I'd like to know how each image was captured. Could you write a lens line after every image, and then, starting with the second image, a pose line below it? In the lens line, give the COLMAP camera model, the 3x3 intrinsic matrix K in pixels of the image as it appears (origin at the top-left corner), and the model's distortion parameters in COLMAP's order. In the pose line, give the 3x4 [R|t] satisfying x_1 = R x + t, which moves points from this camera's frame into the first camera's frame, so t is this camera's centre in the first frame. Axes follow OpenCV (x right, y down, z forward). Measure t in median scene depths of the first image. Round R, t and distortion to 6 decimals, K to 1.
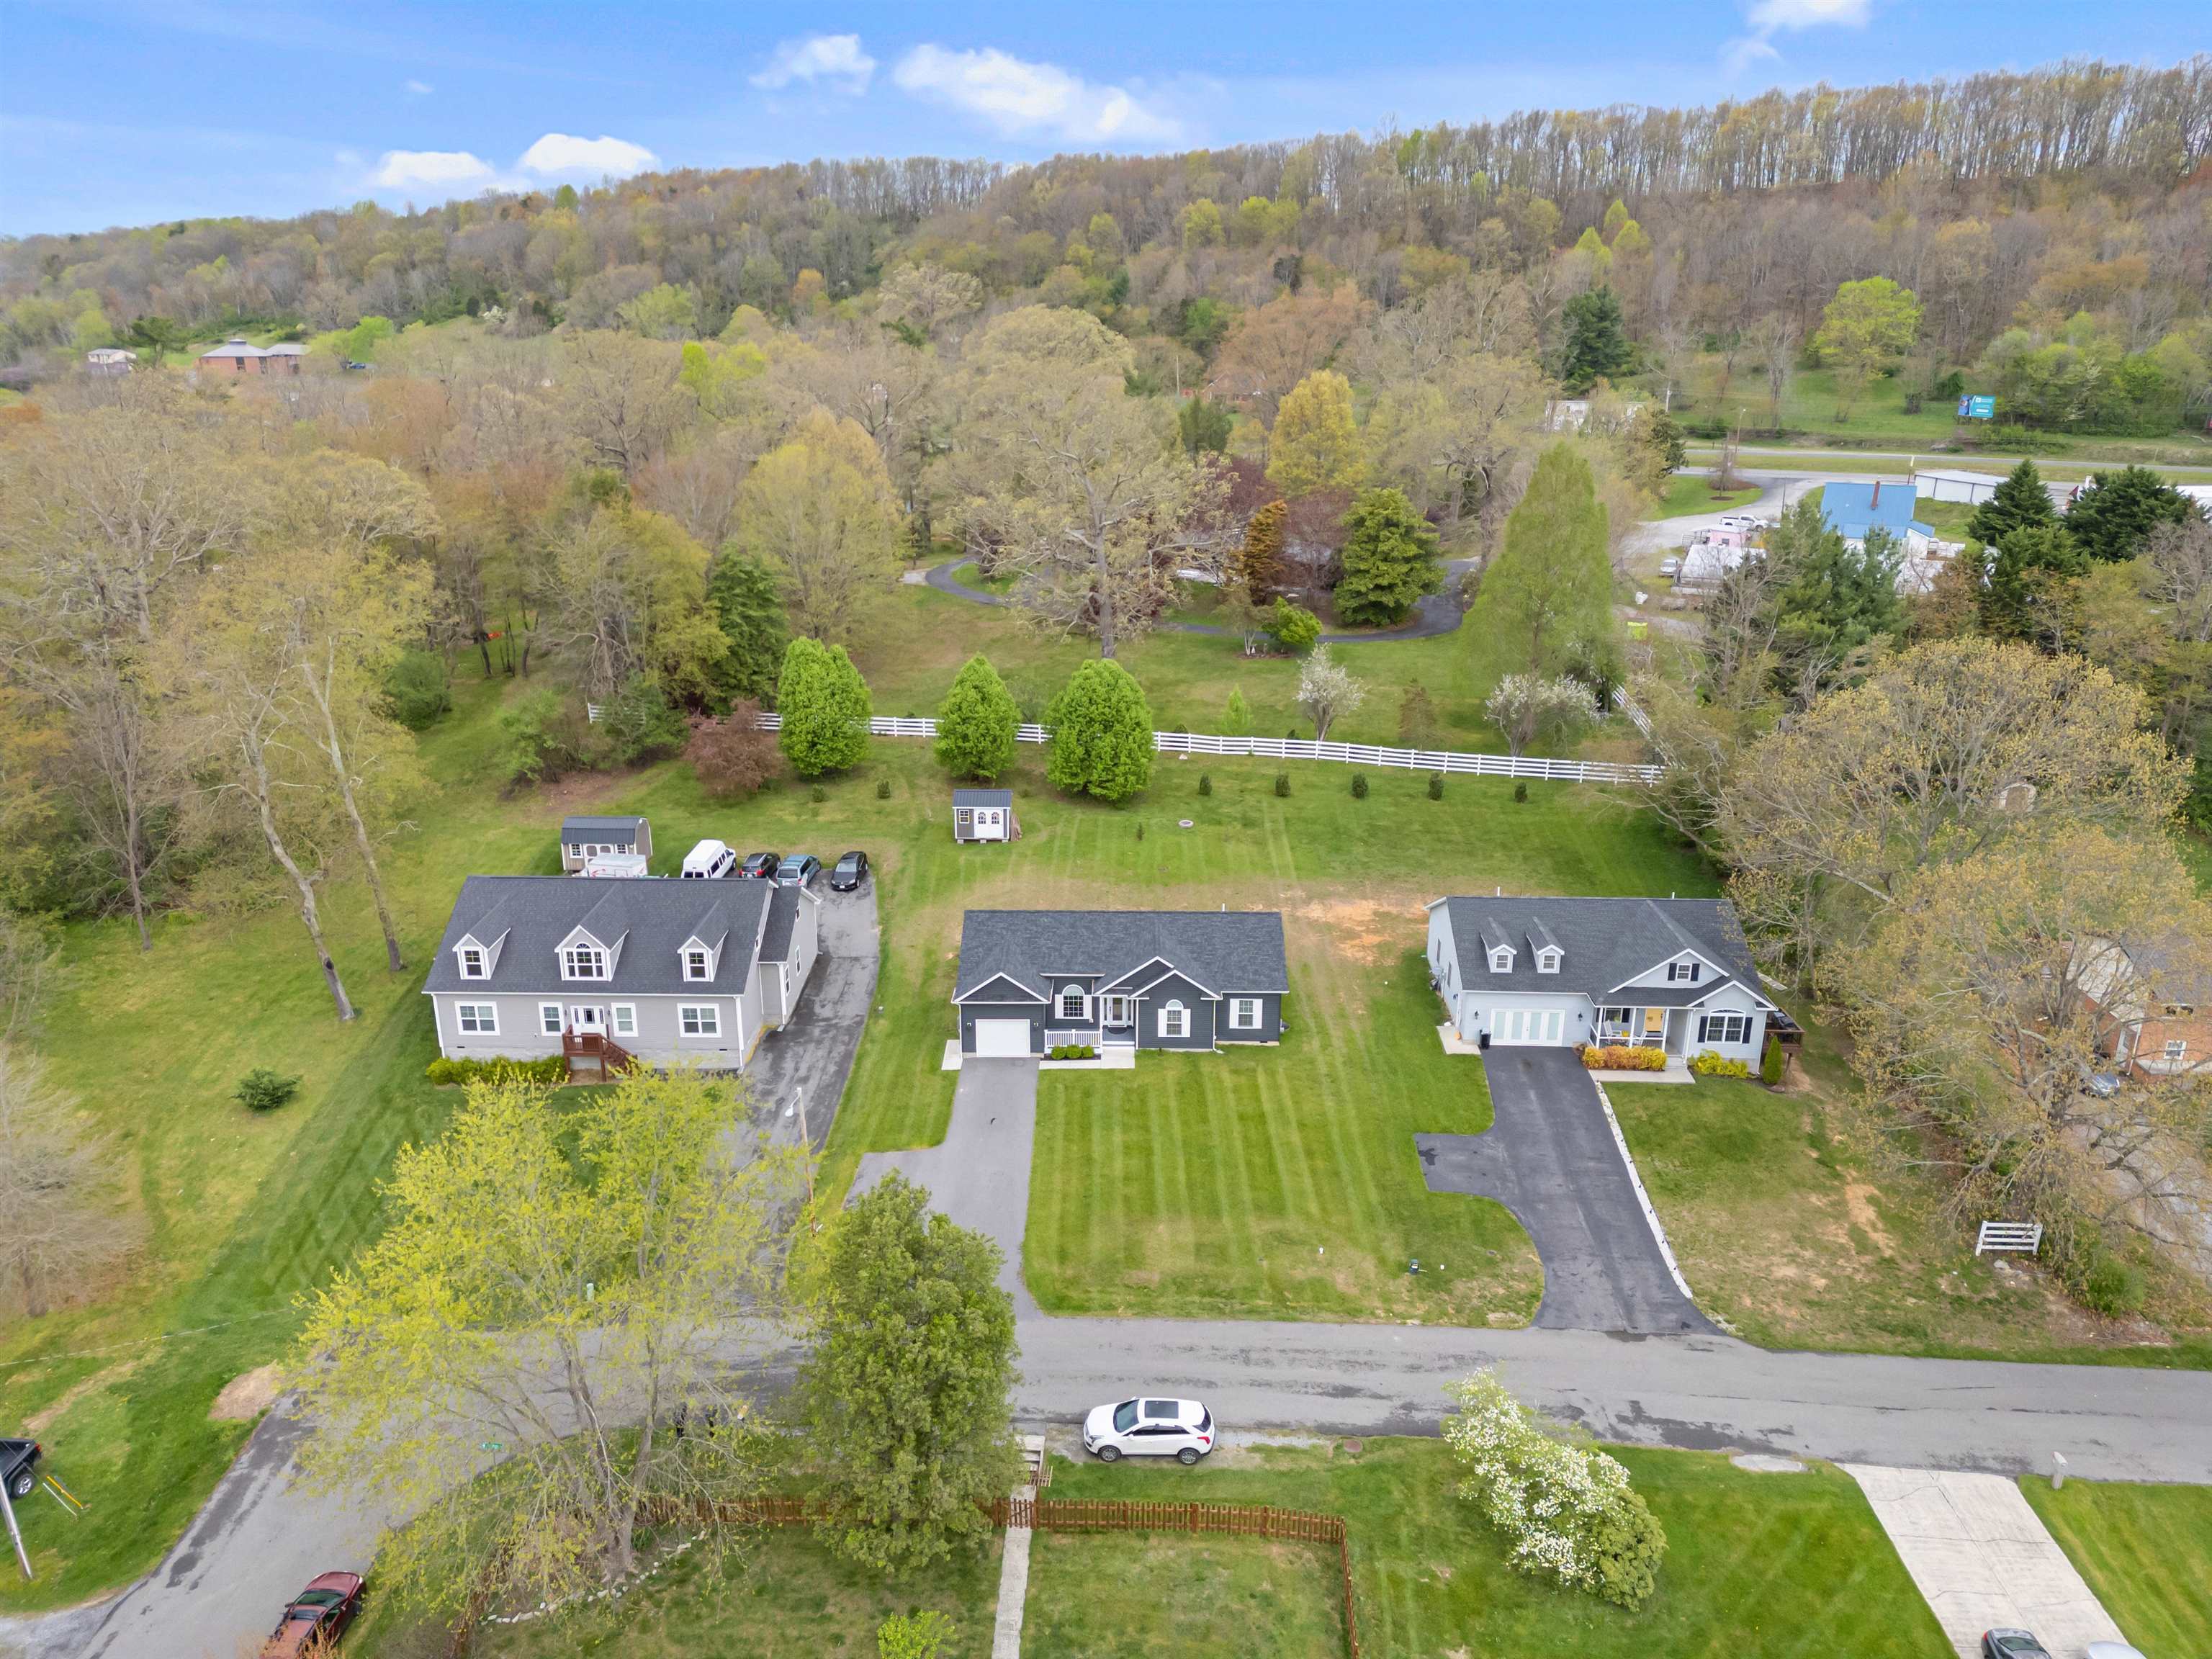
lens RADIAL K [[1544.5, 0, 1106.0], [0, 1544.5, 829.5], [0, 0, 1]] dist [0.077426, -0.063628]
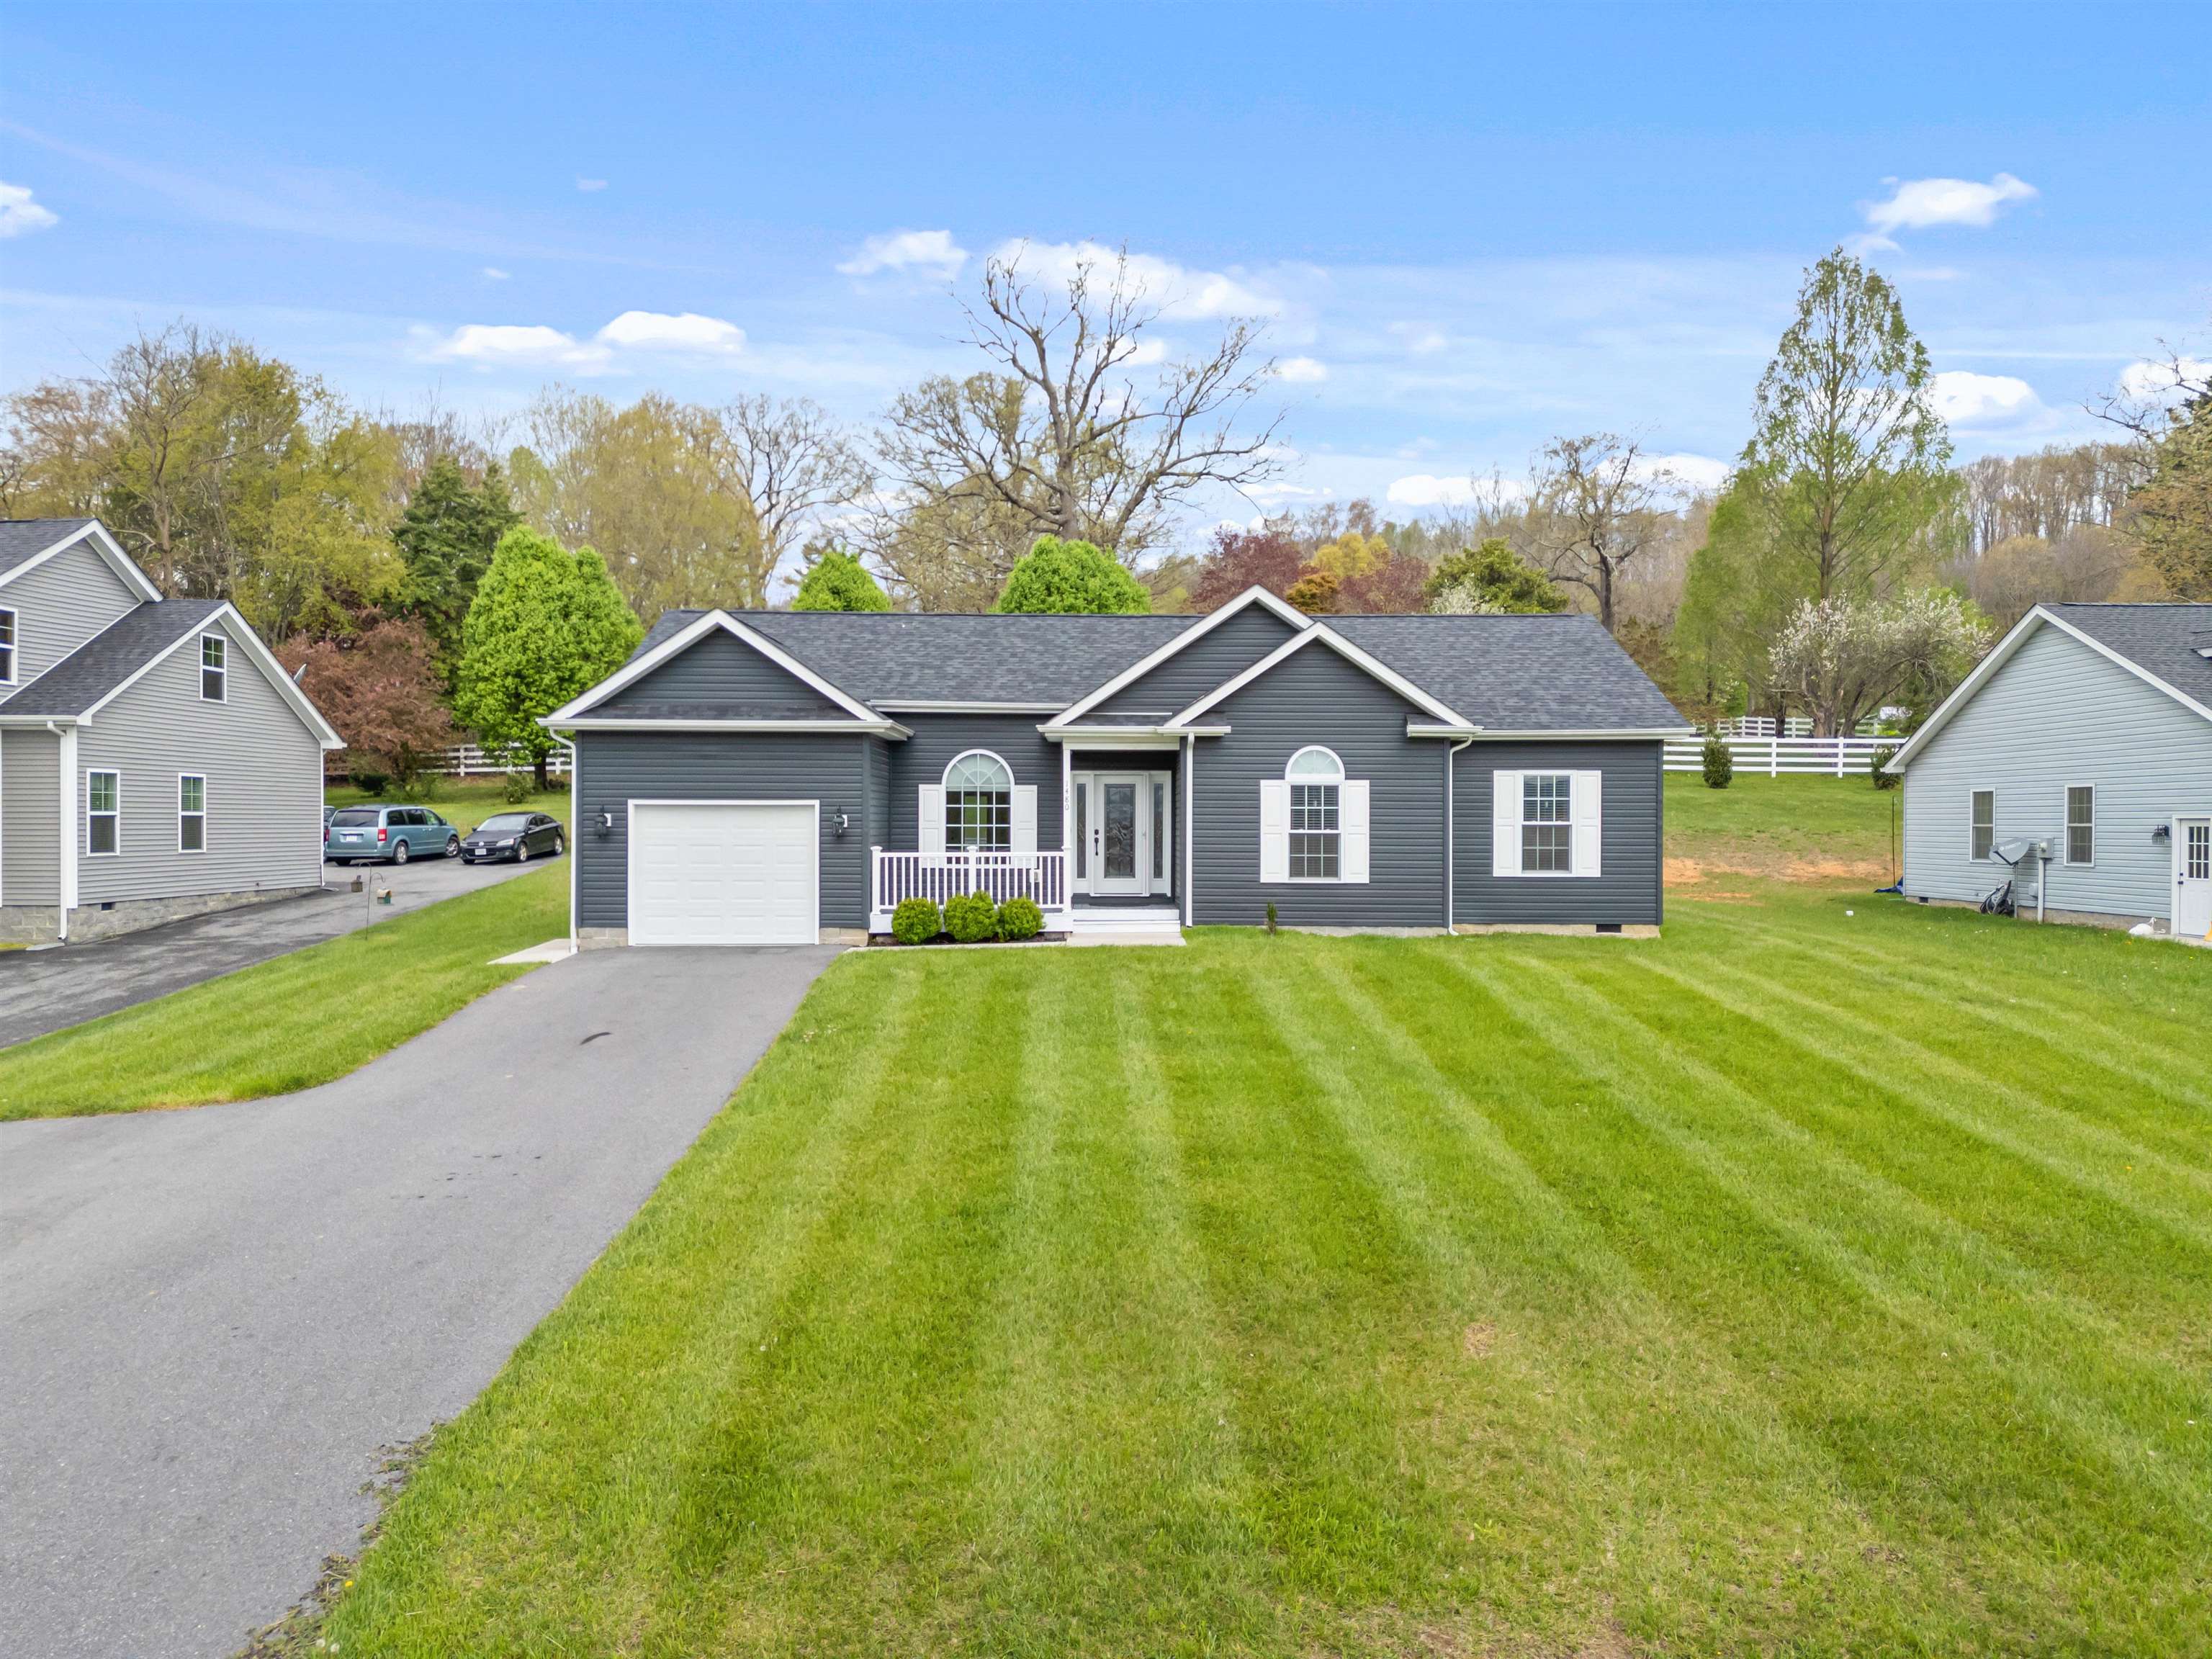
lens RADIAL K [[1532.0, 0, 1103.7], [0, 1532.0, 841.6], [0, 0, 1]] dist [0.113561, -0.113910]
pose [[0.999822, 0.001630, 0.018779, -0.001678], [0.004305, 0.950188, -0.311649, 0.218348], [-0.018351, 0.311674, 0.950012, 0.724272]]
